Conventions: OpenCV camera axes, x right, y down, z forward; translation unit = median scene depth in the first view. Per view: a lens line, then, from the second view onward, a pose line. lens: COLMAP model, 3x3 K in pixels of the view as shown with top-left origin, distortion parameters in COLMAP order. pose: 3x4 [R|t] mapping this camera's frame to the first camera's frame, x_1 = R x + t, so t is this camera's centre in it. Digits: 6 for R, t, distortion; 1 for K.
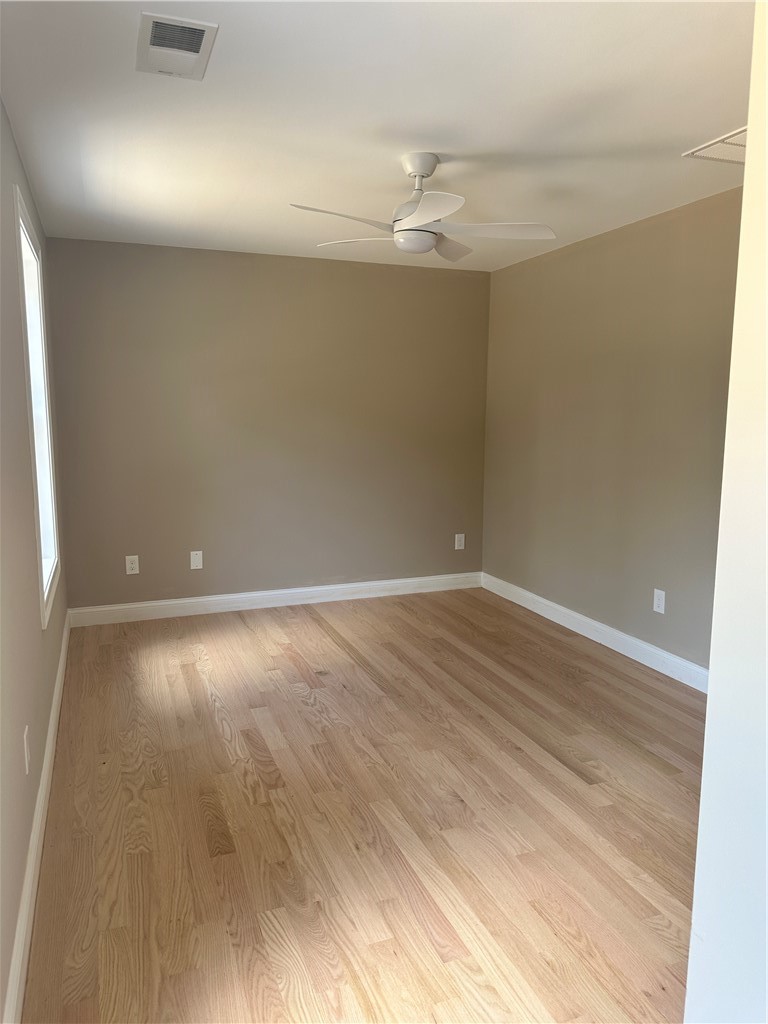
lens RADIAL K [[722.4, 0, 376.5], [0, 722.4, 517.3], [0, 0, 1]] dist [0.066866, -0.101006]
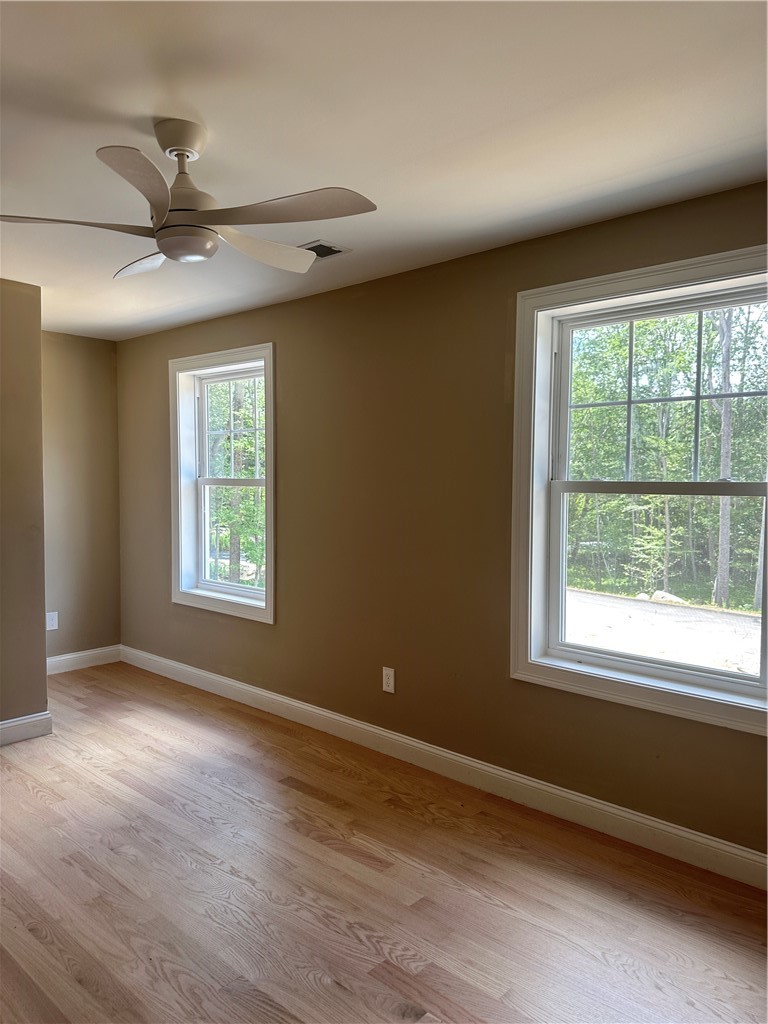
lens RADIAL K [[722.4, 0, 376.5], [0, 722.4, 517.3], [0, 0, 1]] dist [0.066866, -0.101006]
pose [[-0.894045, 0.018115, -0.447611, 0.243865], [-0.073855, 0.979550, 0.187157, -0.309500], [0.441848, 0.200384, -0.874424, 2.036801]]
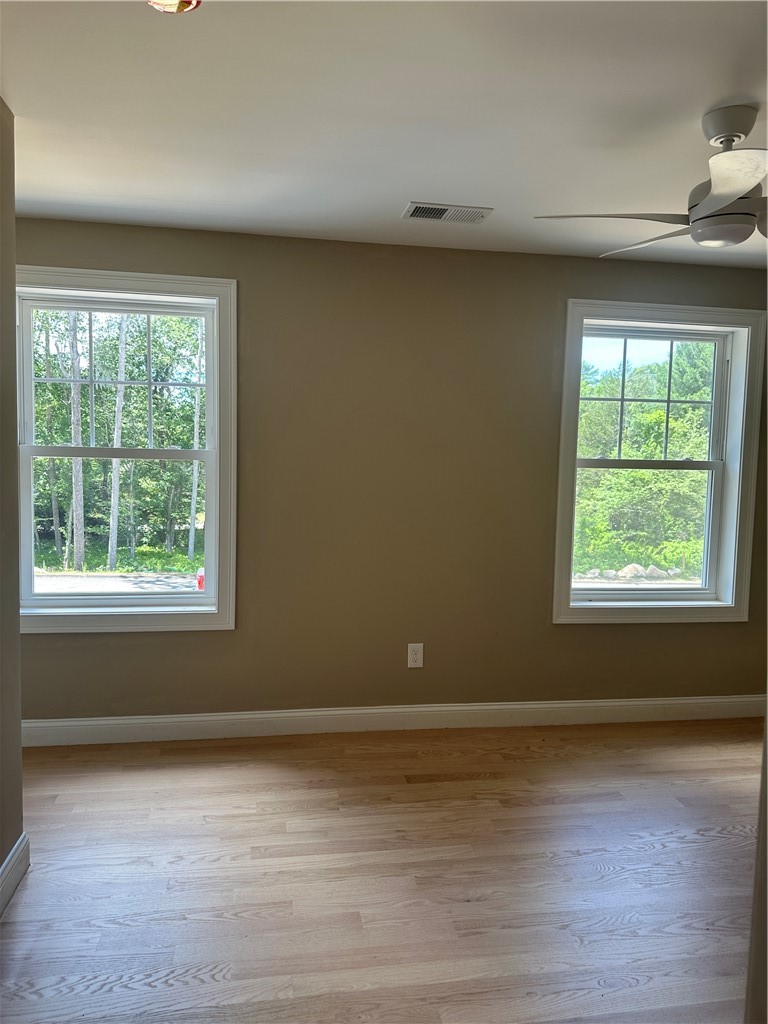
lens RADIAL K [[722.4, 0, 376.5], [0, 722.4, 517.3], [0, 0, 1]] dist [0.066866, -0.101006]
pose [[-0.194678, 0.079947, -0.977604, 0.982652], [-0.168766, 0.979079, 0.113676, -0.146697], [0.966239, 0.187117, -0.177113, 0.986324]]
